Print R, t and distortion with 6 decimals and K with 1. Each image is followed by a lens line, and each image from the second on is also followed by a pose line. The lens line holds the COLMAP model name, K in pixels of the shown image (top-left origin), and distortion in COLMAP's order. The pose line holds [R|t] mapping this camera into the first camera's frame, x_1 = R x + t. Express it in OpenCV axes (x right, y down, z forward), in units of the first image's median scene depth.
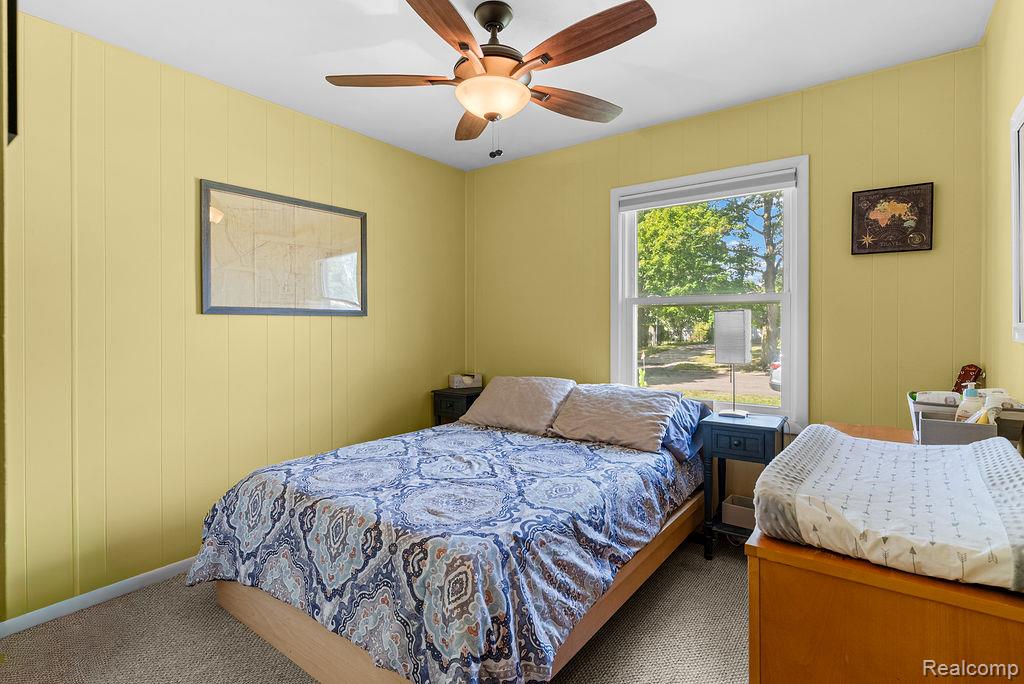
lens RADIAL K [[505.3, 0, 514.1], [0, 505.3, 332.0], [0, 0, 1]] dist [-0.002651, -0.000963]
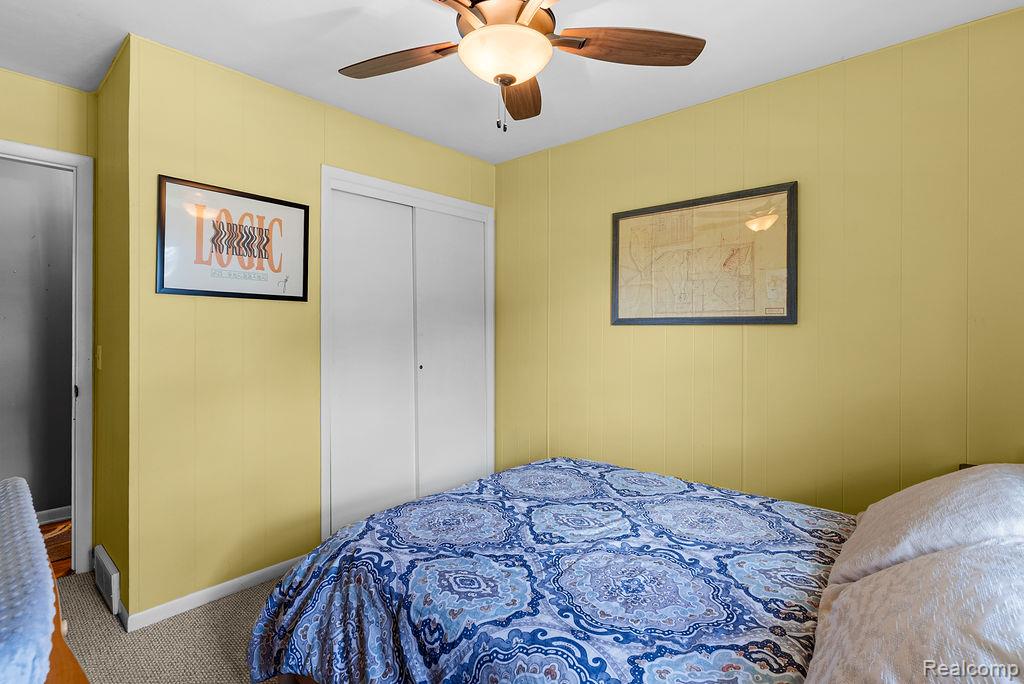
lens RADIAL K [[501.3, 0, 511.1], [0, 501.3, 327.4], [0, 0, 1]] dist [0.000574, 0.000061]
pose [[-0.095409, -0.001791, -0.995437, 0.720031], [-0.020181, 0.999796, 0.000135, -0.030455], [0.995234, 0.020102, -0.095426, 1.051710]]
